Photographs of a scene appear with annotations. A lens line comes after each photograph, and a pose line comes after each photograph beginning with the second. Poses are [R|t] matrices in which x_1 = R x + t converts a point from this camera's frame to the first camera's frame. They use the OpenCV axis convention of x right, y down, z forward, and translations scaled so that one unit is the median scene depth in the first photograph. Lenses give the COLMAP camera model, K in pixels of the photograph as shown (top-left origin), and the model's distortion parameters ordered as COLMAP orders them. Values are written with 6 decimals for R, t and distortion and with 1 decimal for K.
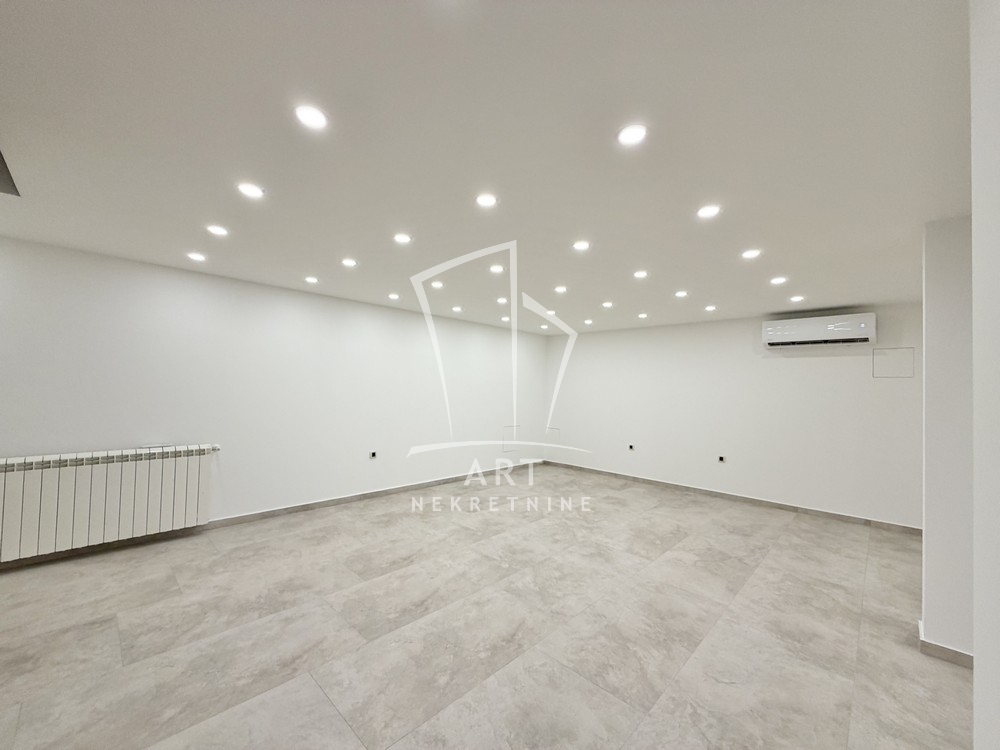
lens RADIAL K [[397.6, 0, 497.9], [0, 397.6, 372.9], [0, 0, 1]] dist [-0.001995, 0.000963]
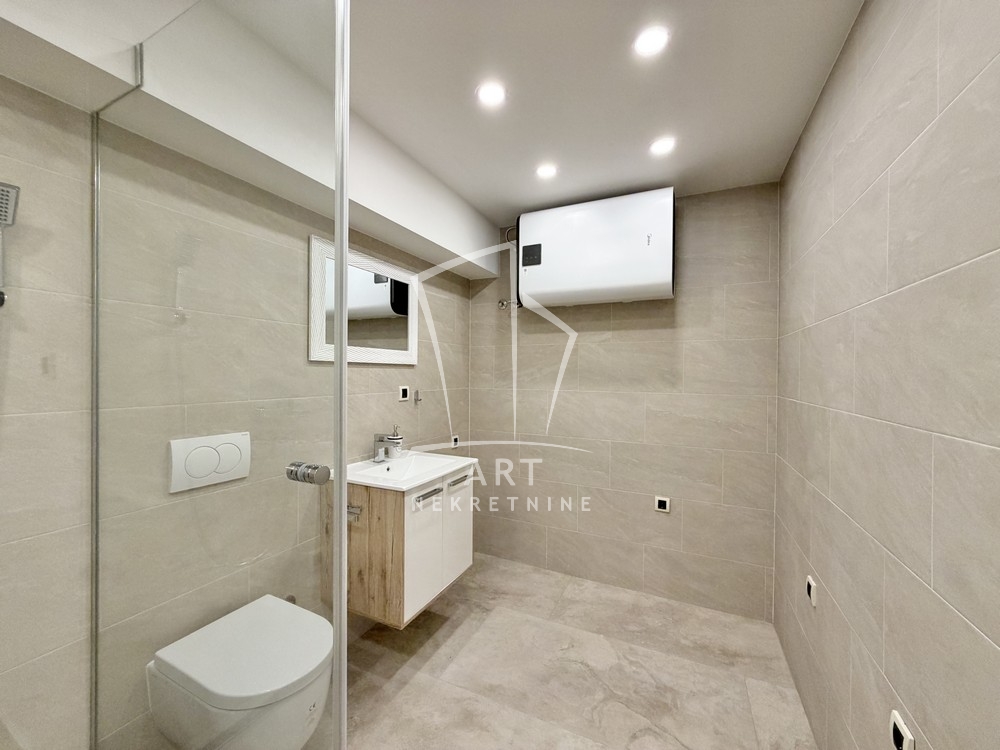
lens RADIAL K [[397.6, 0, 497.5], [0, 397.6, 377.2], [0, 0, 1]] dist [-0.001995, 0.000963]
pose [[0.317243, -0.018931, -0.948155, 0.945244], [0.051715, 0.998658, -0.002635, 0.046998], [0.946933, -0.048198, 0.317796, 0.665648]]
